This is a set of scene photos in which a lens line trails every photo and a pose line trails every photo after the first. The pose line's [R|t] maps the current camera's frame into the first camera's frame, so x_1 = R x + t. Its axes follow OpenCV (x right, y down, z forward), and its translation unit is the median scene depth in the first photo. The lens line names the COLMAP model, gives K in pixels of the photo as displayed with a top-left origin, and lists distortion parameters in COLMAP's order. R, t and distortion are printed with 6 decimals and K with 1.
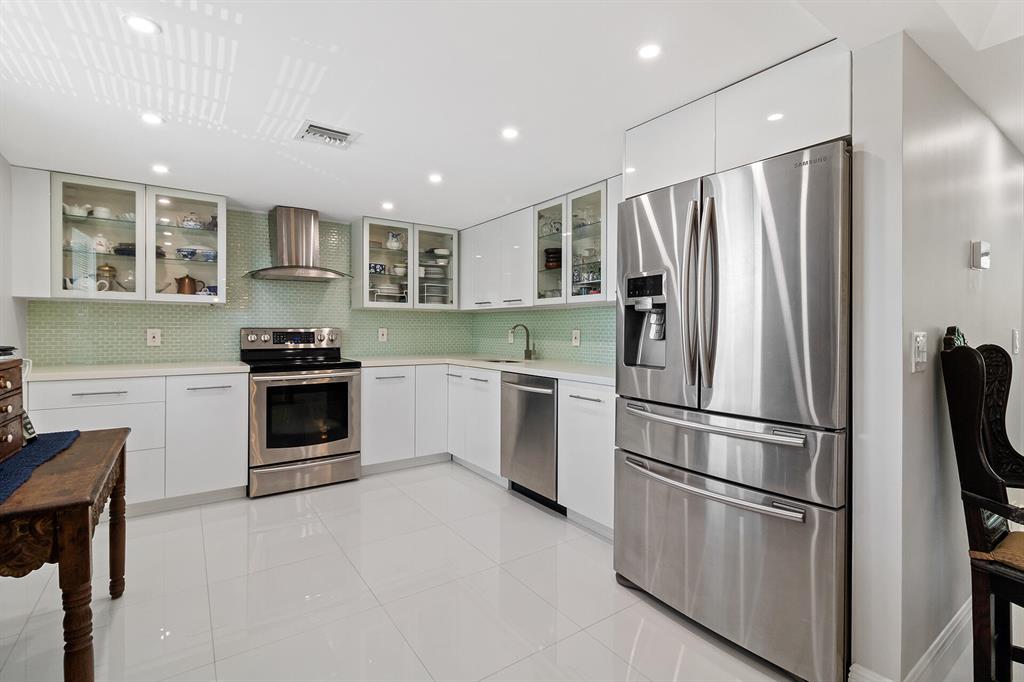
lens RADIAL K [[468.2, 0, 508.4], [0, 468.2, 330.1], [0, 0, 1]] dist [0.002850, 0.000092]
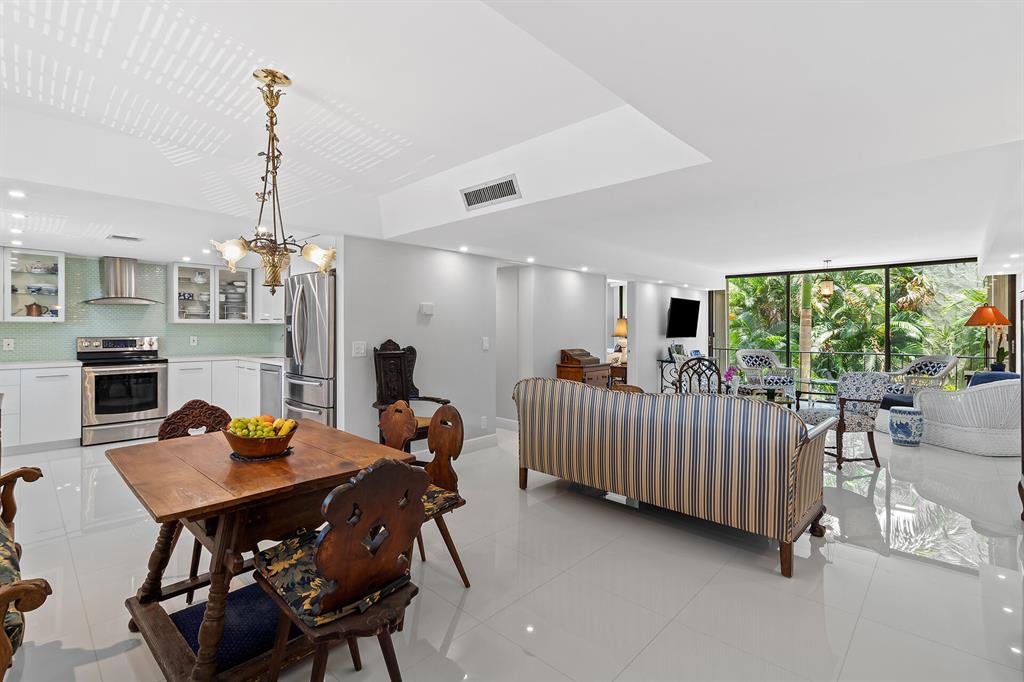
lens RADIAL K [[468.2, 0, 508.4], [0, 468.2, 330.1], [0, 0, 1]] dist [0.002850, 0.000092]
pose [[0.978715, -0.002751, 0.205204, 0.453053], [0.002489, 0.999996, 0.001538, -0.026369], [-0.205208, -0.000994, 0.978718, -0.721993]]
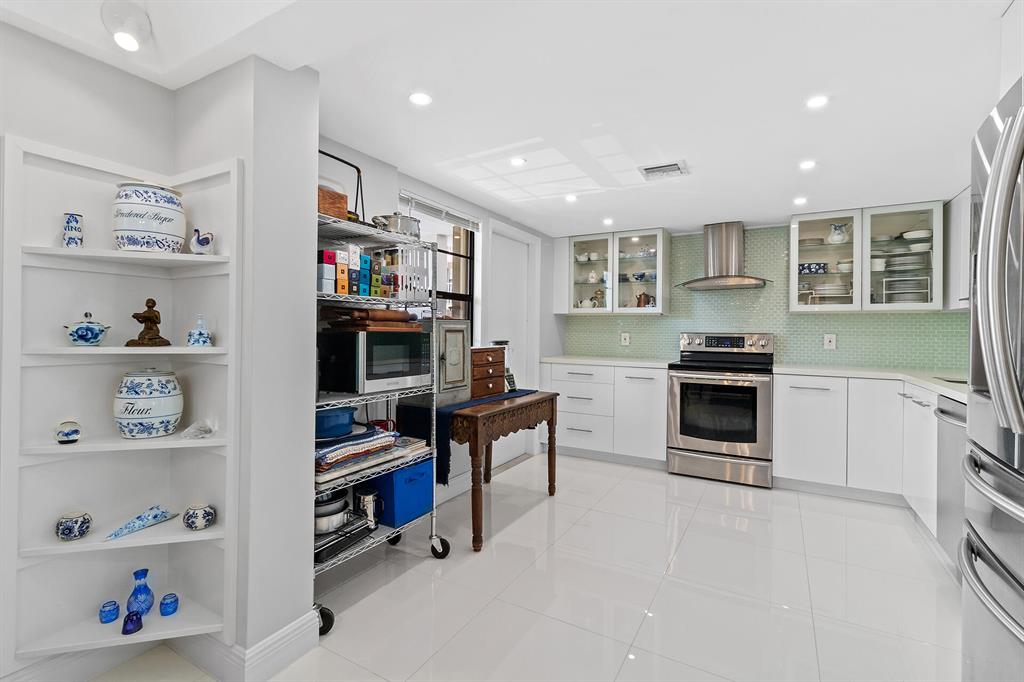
lens RADIAL K [[468.2, 0, 508.4], [0, 468.2, 330.1], [0, 0, 1]] dist [0.002850, 0.000092]
pose [[0.425864, -0.001443, -0.904786, 0.321284], [-0.010952, 0.999917, -0.006750, 0.001656], [0.904721, 0.012784, 0.425813, 0.086051]]
